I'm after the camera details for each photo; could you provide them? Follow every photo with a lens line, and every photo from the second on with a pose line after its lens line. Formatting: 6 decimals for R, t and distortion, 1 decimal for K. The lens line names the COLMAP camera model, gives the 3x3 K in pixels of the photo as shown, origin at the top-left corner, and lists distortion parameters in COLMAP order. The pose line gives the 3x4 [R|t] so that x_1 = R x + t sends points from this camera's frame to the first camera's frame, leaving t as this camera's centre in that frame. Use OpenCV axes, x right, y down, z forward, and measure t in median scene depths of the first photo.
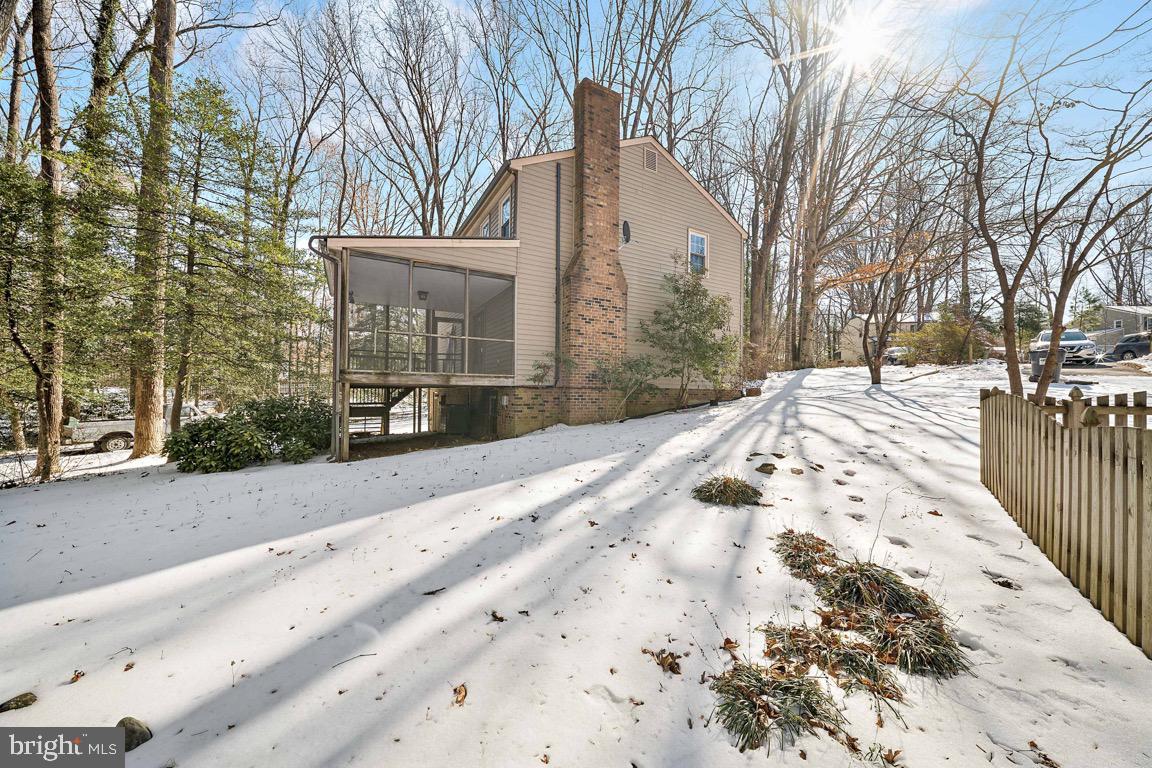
lens RADIAL K [[396.1, 0, 576.0], [0, 396.1, 384.0], [0, 0, 1]] dist [0.000642, 0.000033]
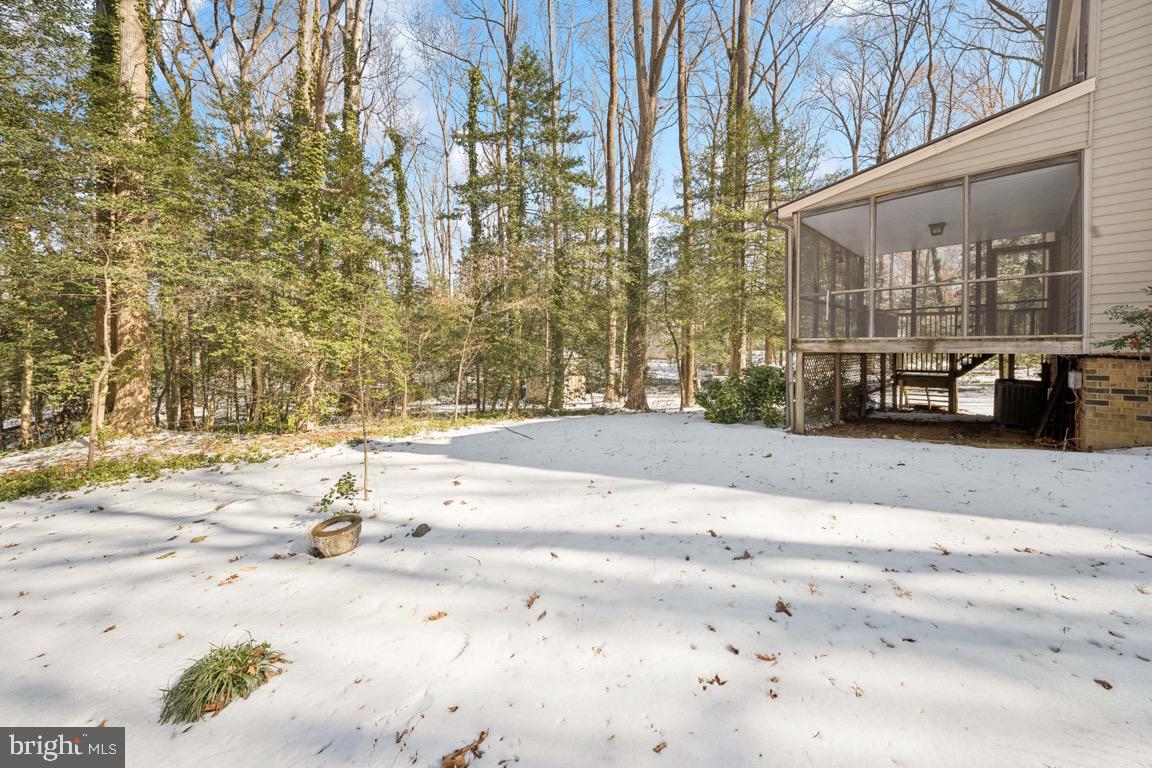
lens RADIAL K [[394.6, 0, 576.1], [0, 394.6, 361.0], [0, 0, 1]] dist [-0.000188, -0.000019]
pose [[0.225228, 0.021627, -0.974066, 0.213915], [0.016052, 0.999536, 0.025904, -0.011743], [0.974174, -0.021470, 0.224776, 0.207068]]
